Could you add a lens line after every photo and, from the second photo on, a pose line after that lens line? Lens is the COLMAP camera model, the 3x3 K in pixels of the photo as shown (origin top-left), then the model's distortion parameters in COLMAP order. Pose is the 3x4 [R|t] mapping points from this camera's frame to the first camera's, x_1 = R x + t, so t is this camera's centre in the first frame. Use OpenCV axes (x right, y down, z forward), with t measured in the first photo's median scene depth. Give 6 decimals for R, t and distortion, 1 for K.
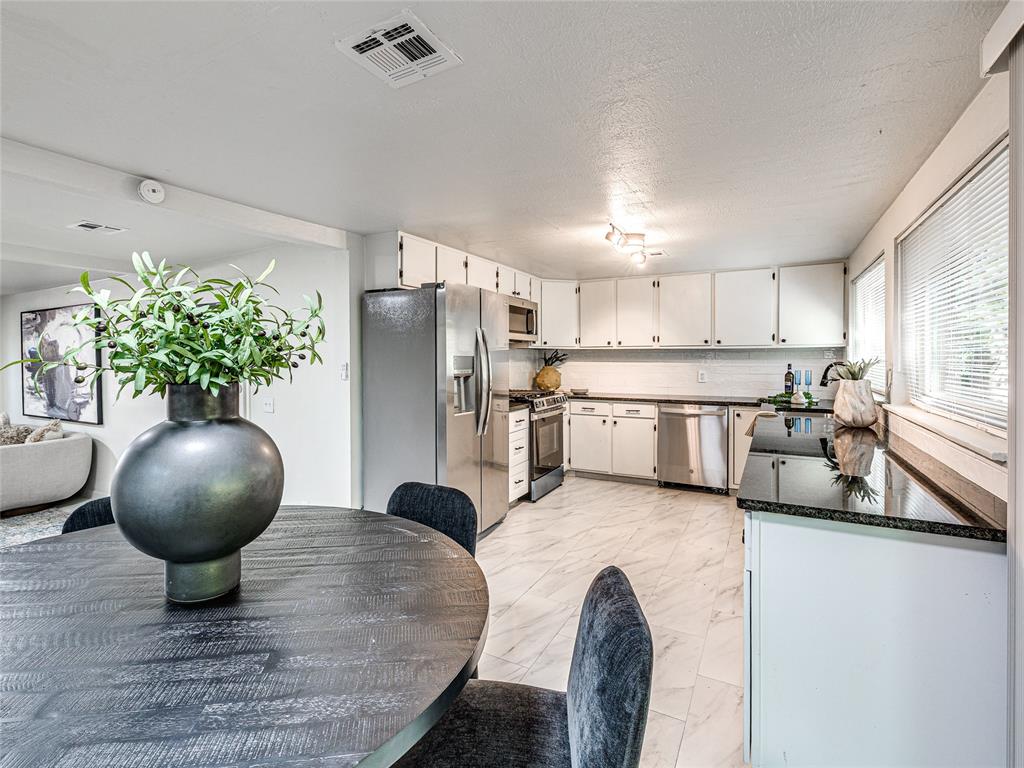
lens RADIAL K [[481.5, 0, 481.3], [0, 481.5, 373.7], [0, 0, 1]] dist [-0.001900, -0.000954]
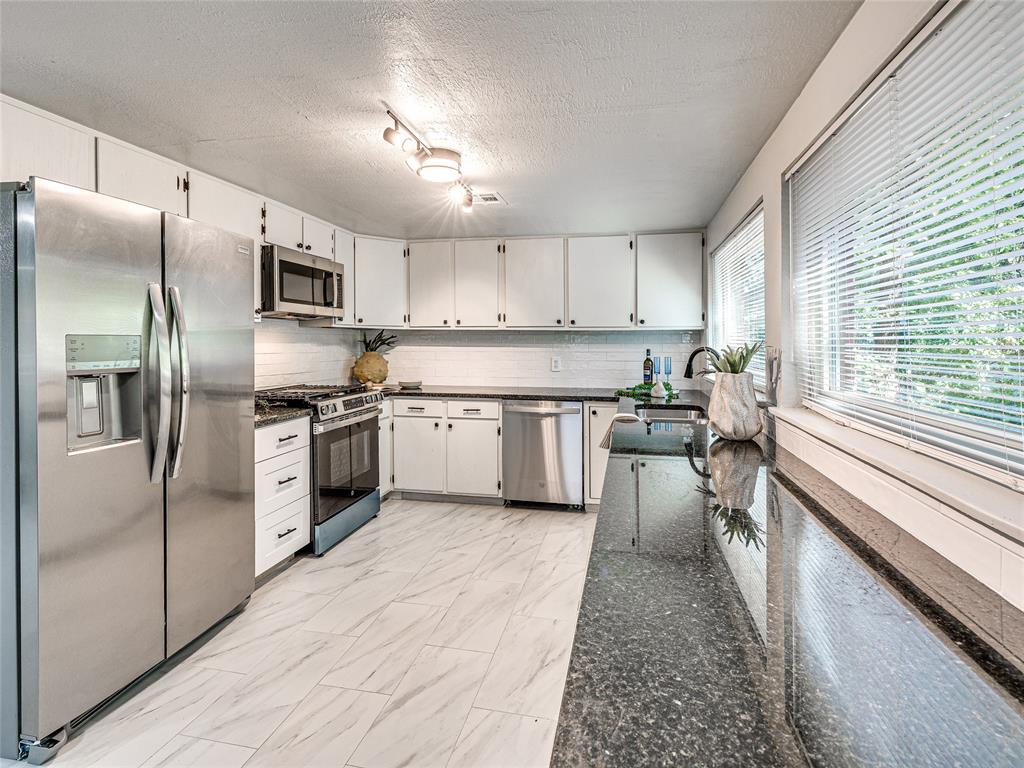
lens RADIAL K [[508.2, 0, 516.0], [0, 508.2, 347.1], [0, 0, 1]] dist [0.002683, 0.000353]
pose [[0.947797, 0.001727, 0.318868, 0.141627], [0.005359, 0.999758, -0.021343, -0.006663], [-0.318828, 0.021938, 0.947559, 0.238497]]
